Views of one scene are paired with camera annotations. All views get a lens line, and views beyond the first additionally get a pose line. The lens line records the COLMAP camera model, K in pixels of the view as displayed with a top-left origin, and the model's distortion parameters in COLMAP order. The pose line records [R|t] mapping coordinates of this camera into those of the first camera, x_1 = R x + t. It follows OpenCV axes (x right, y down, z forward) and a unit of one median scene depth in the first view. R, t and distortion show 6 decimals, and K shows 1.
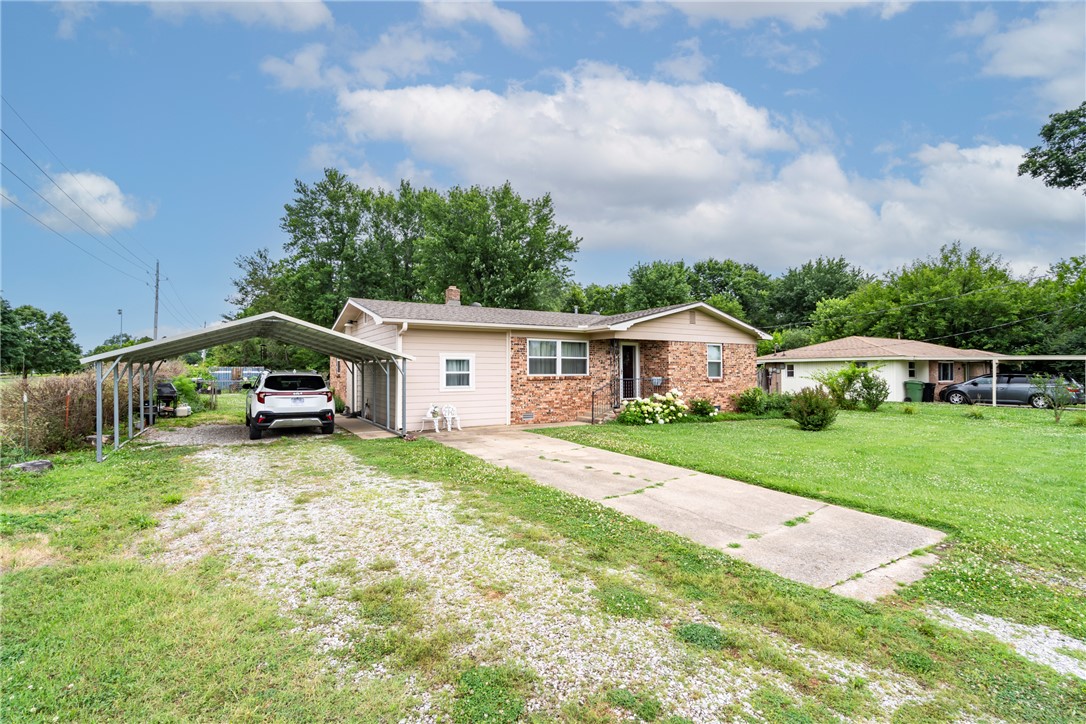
lens RADIAL K [[501.0, 0, 539.0], [0, 501.0, 374.3], [0, 0, 1]] dist [-0.002837, 0.000418]
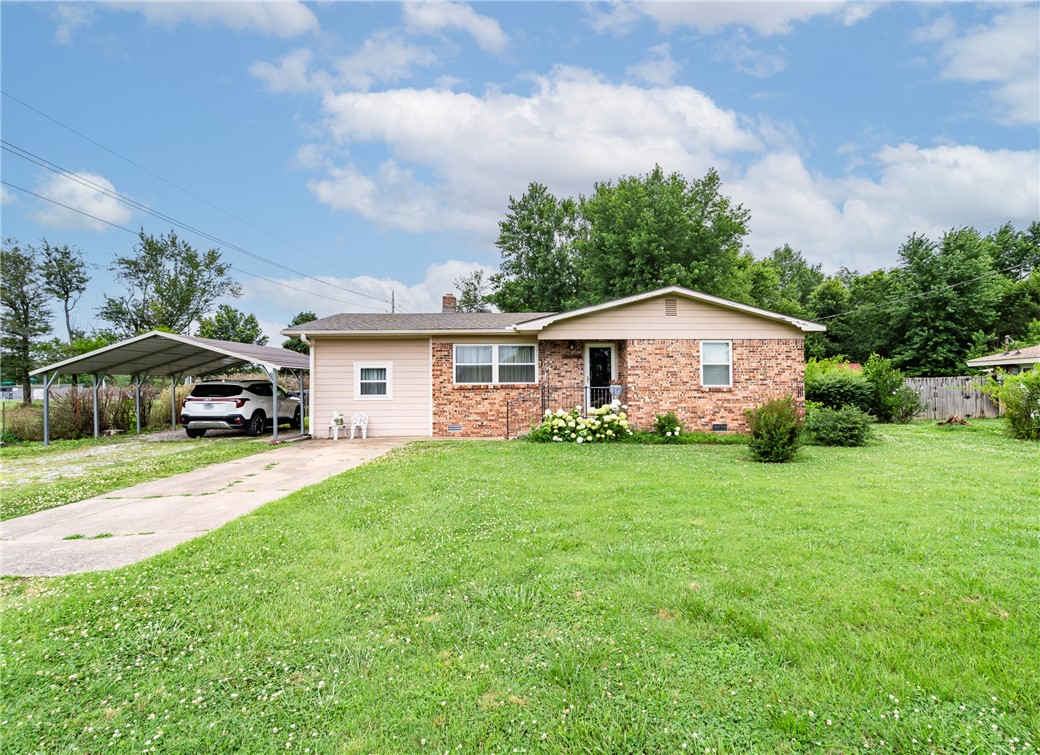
lens RADIAL K [[540.6, 0, 520.7], [0, 540.6, 392.8], [0, 0, 1]] dist [-0.000875, -0.000153]
pose [[0.878060, 0.000412, -0.478550, 0.543350], [0.003283, 0.999971, 0.006884, 0.011411], [0.478539, -0.007616, 0.878033, 0.176522]]
